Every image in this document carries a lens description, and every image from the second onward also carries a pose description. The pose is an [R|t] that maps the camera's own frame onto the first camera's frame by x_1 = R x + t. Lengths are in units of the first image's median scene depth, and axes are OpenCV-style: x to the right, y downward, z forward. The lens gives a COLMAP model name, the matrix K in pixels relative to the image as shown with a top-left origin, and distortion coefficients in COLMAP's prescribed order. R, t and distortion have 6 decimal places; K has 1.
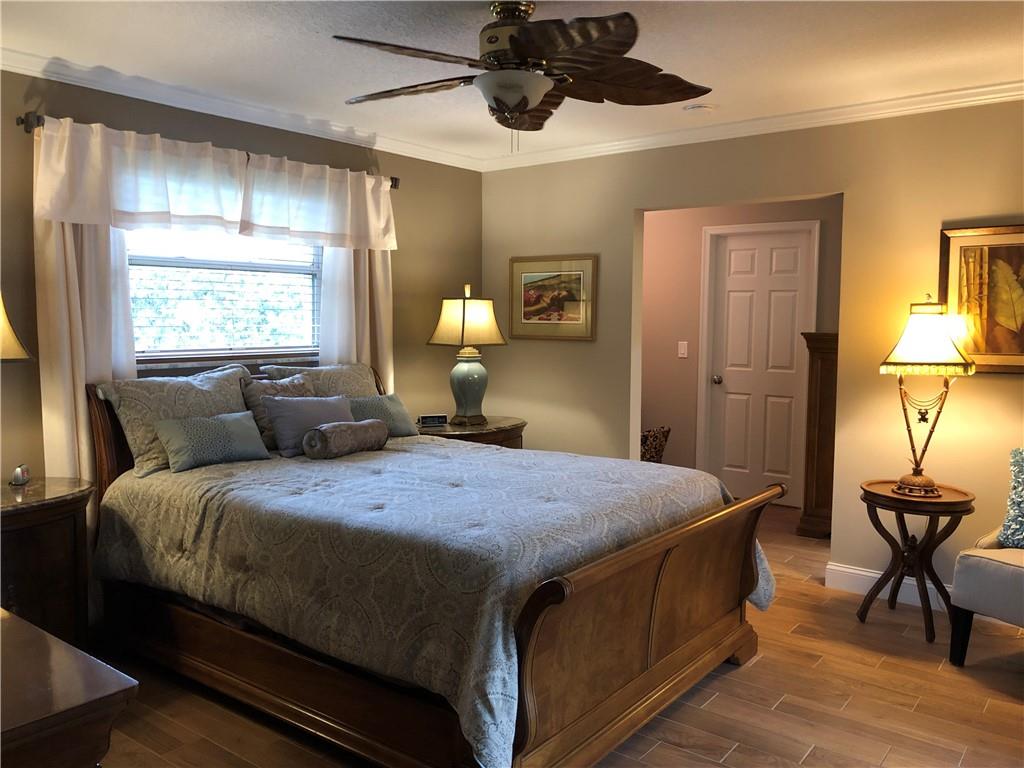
lens RADIAL K [[851.5, 0, 512.0], [0, 851.5, 384.0], [0, 0, 1]] dist [0.042725, -0.013317]
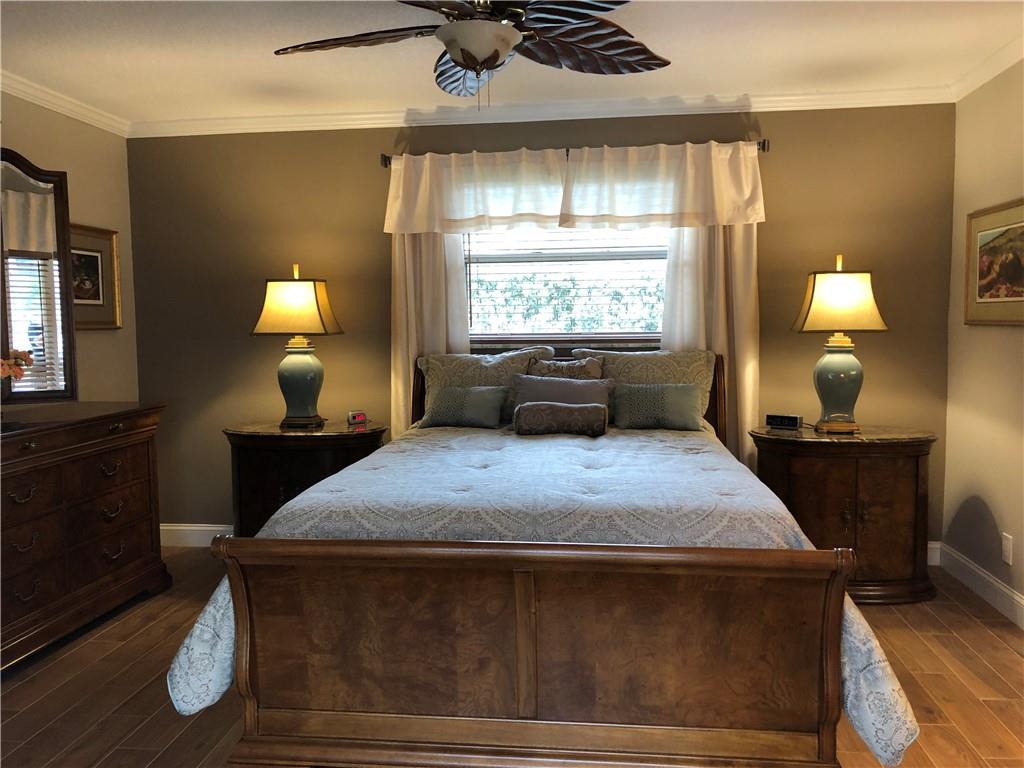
lens RADIAL K [[851.5, 0, 512.0], [0, 851.5, 384.0], [0, 0, 1]] dist [0.042725, -0.013317]
pose [[0.520464, 0.050184, -0.852407, 0.544521], [-0.055015, 0.998168, 0.025175, -0.000010], [0.852109, 0.033792, 0.522272, 0.368606]]
